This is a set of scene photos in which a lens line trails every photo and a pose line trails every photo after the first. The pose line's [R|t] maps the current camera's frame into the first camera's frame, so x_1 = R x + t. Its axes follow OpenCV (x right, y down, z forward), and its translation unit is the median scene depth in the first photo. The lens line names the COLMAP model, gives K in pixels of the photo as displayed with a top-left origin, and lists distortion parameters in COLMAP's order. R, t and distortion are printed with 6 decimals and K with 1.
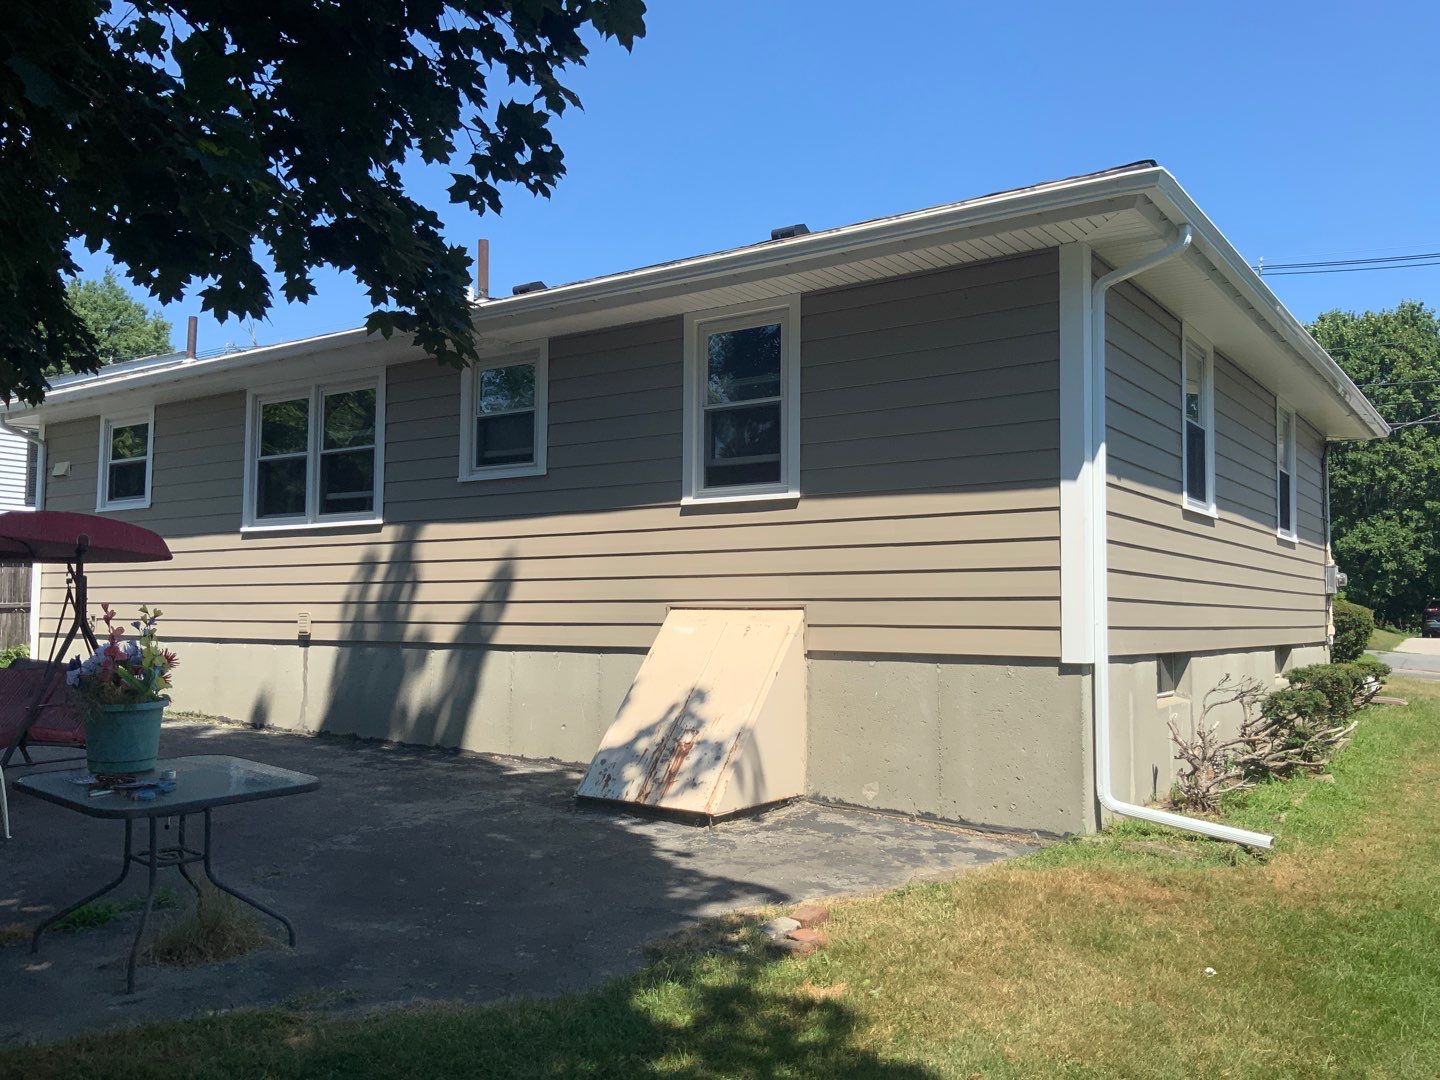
lens RADIAL K [[1191.3, 0, 720.0], [0, 1191.3, 540.0], [0, 0, 1]] dist [0.082584, -0.150122]
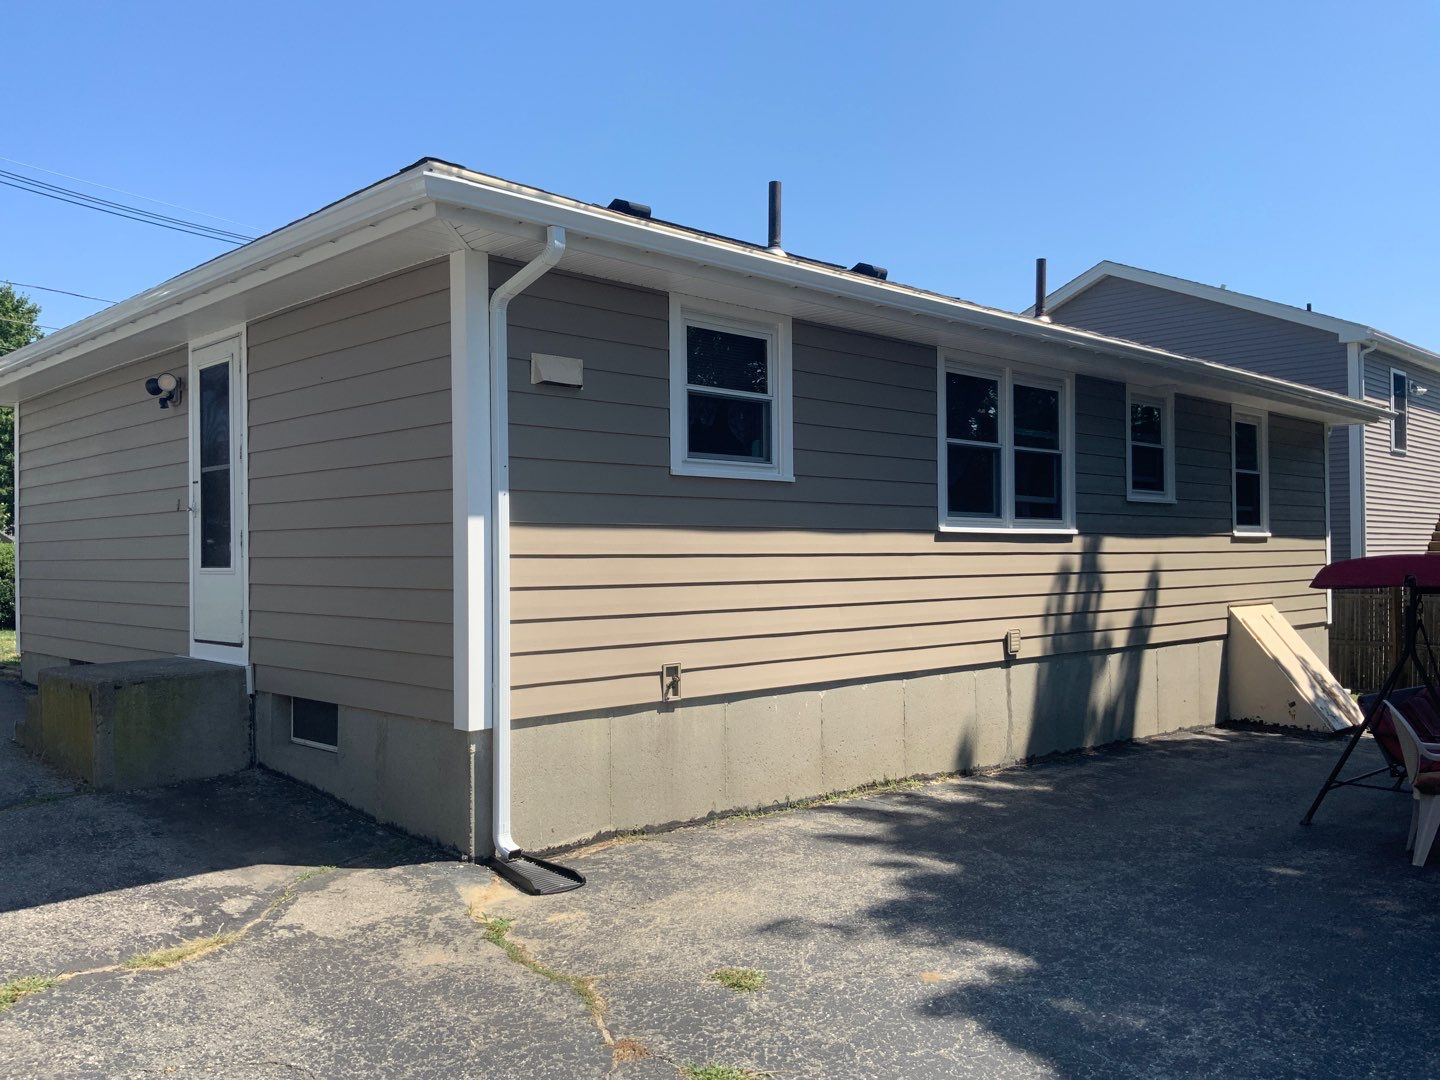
lens RADIAL K [[1191.3, 0, 720.0], [0, 1191.3, 540.0], [0, 0, 1]] dist [0.082584, -0.150122]
pose [[0.175119, 0.008325, 0.984512, -1.297382], [-0.052321, 0.998630, 0.000863, 0.005962], [-0.983156, -0.051662, 0.175315, 1.101105]]
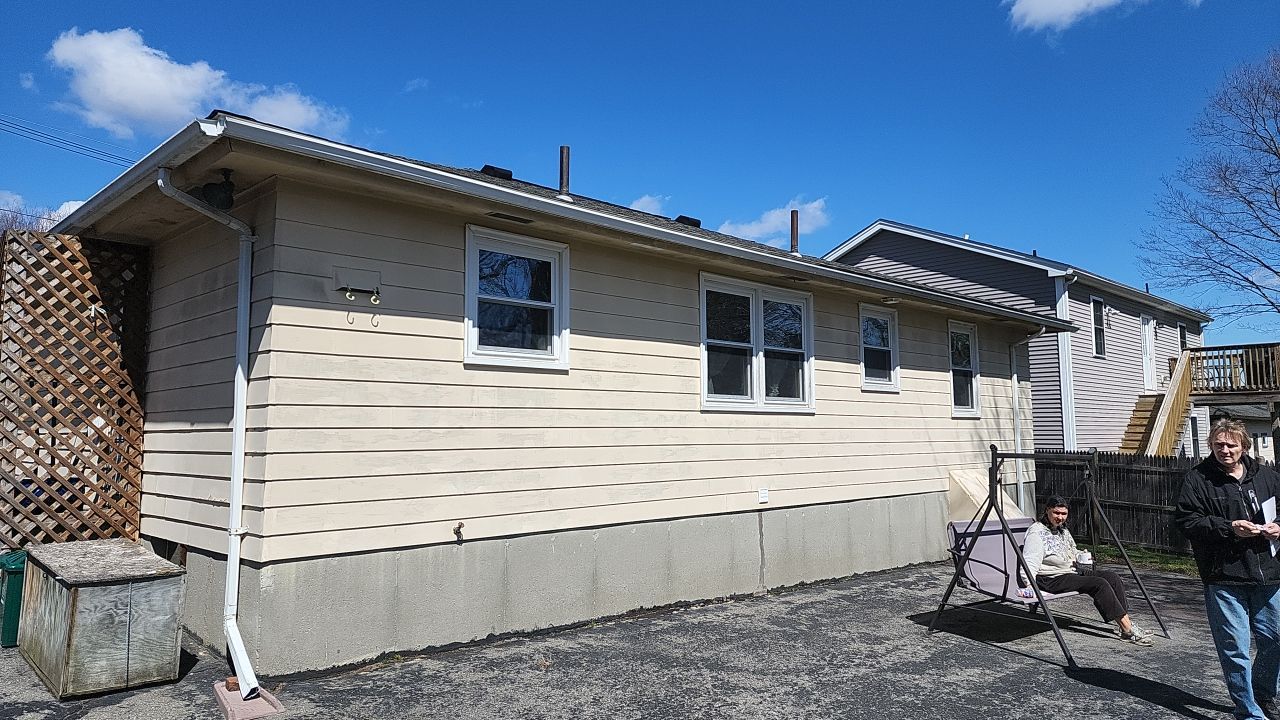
lens RADIAL K [[848.1, 0, 640.0], [0, 848.1, 360.0], [0, 0, 1]] dist [0.083273, -0.101793]
pose [[0.178671, 0.080883, 0.980579, -1.217827], [-0.053068, 0.995957, -0.072482, 0.006143], [-0.982477, -0.039087, 0.182240, 1.009662]]
